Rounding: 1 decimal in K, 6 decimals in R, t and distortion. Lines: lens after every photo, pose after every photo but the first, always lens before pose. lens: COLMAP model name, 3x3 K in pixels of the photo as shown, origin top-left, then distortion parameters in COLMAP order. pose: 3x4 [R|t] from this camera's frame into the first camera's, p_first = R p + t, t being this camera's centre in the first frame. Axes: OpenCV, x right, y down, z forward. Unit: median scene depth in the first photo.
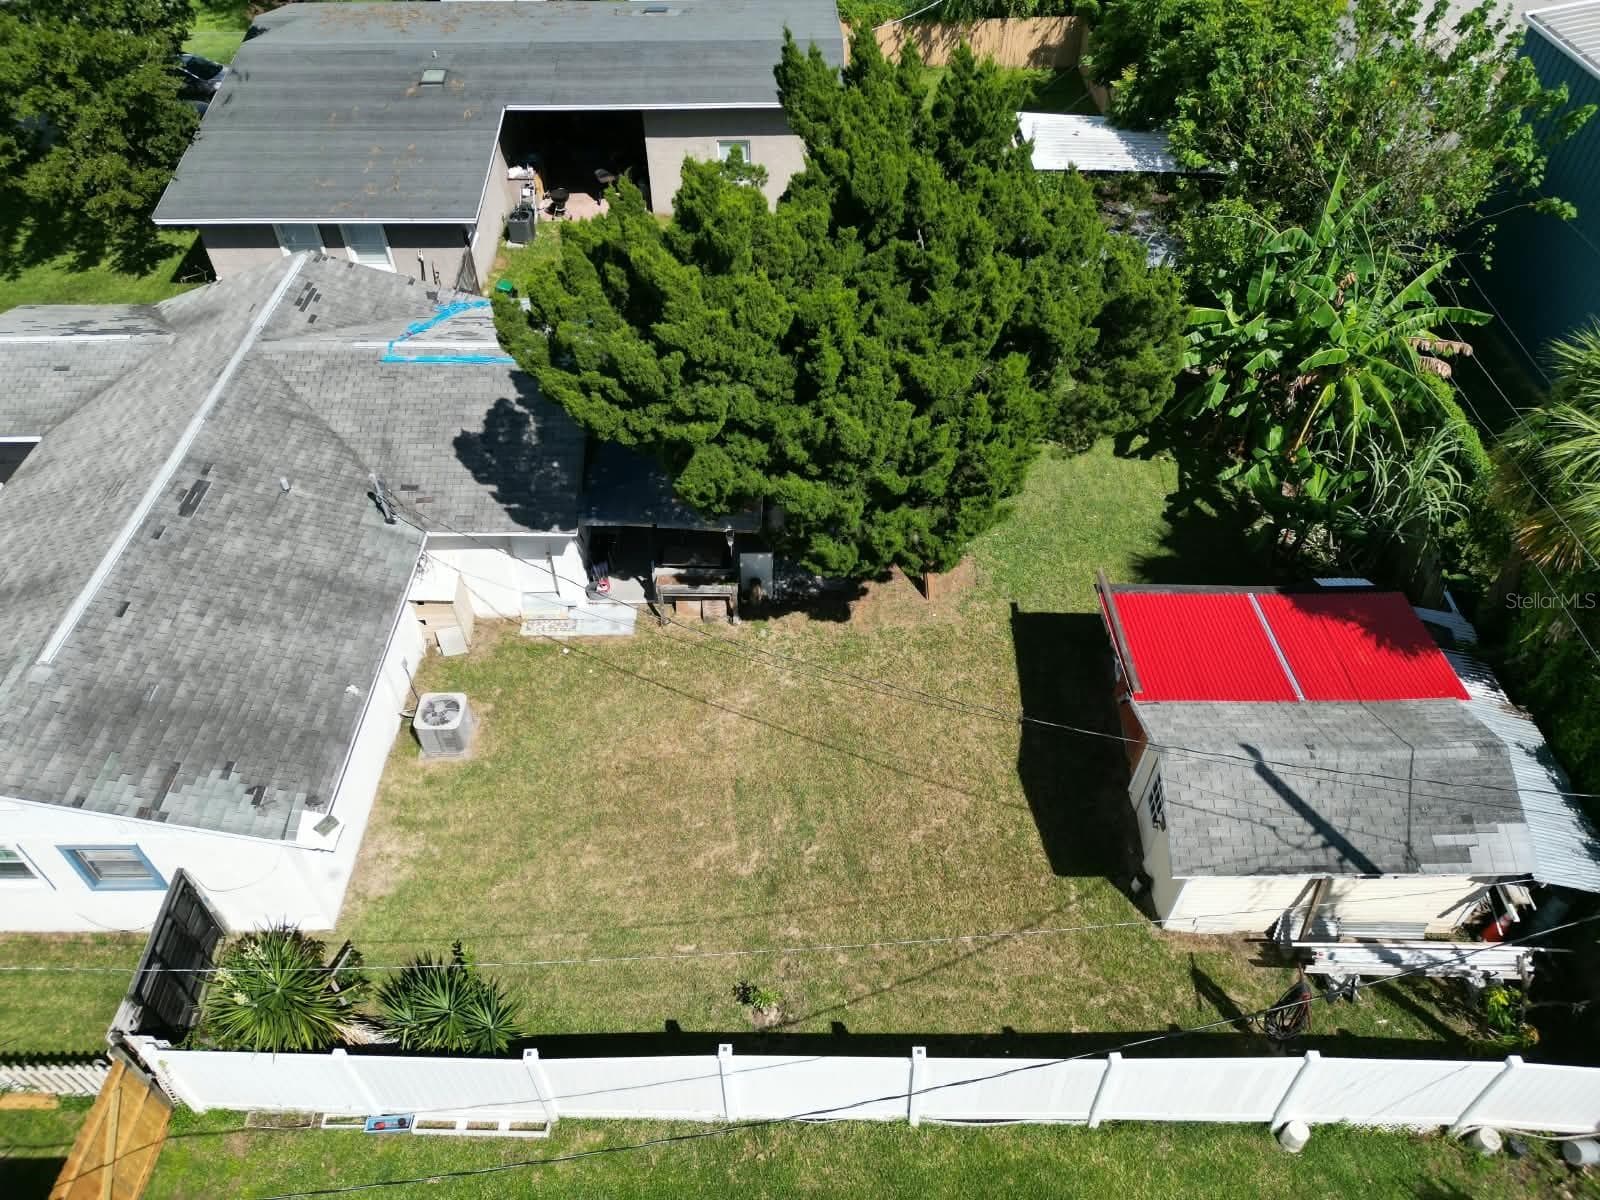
lens RADIAL K [[1149.8, 0, 802.3], [0, 1149.8, 617.7], [0, 0, 1]] dist [0.056859, -0.062147]
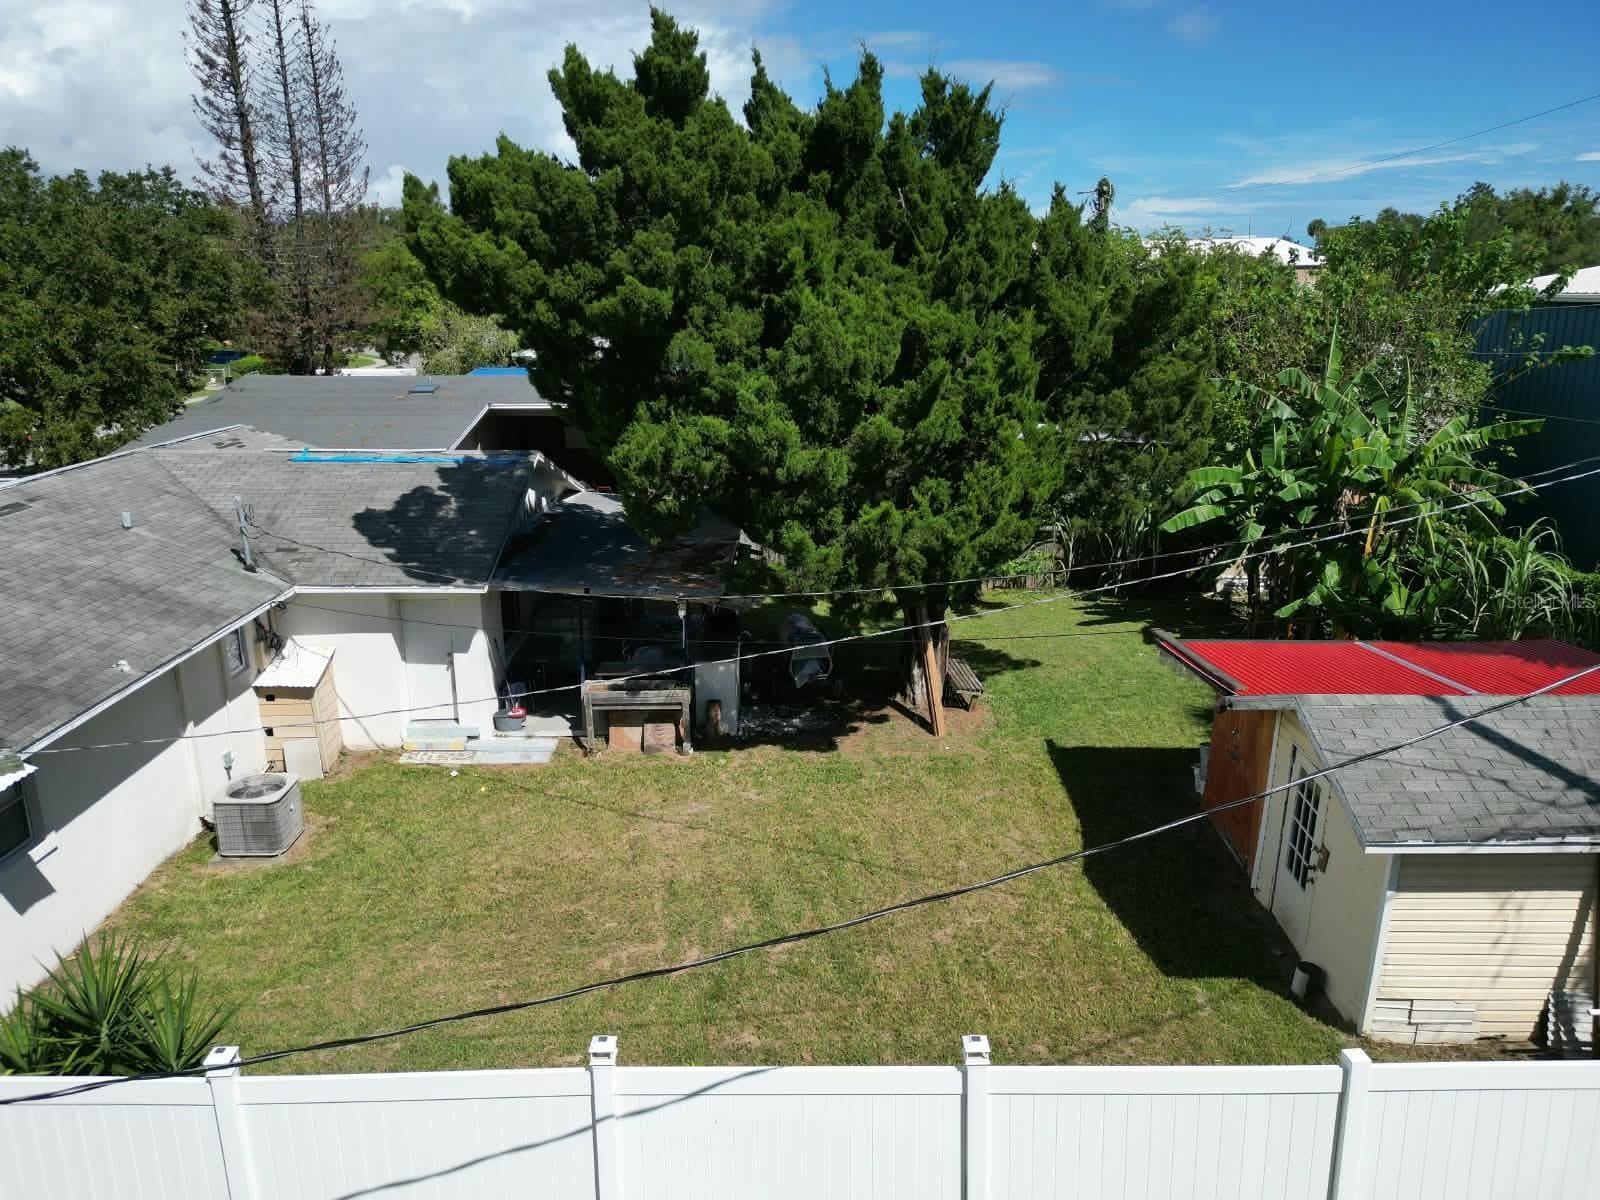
lens RADIAL K [[1149.8, 0, 801.8], [0, 1149.8, 594.4], [0, 0, 1]] dist [0.056859, -0.062147]
pose [[0.999960, -0.002195, 0.008687, 0.012881], [0.006284, 0.862858, -0.505408, 0.317381], [-0.006386, 0.505442, 0.862837, 0.307166]]
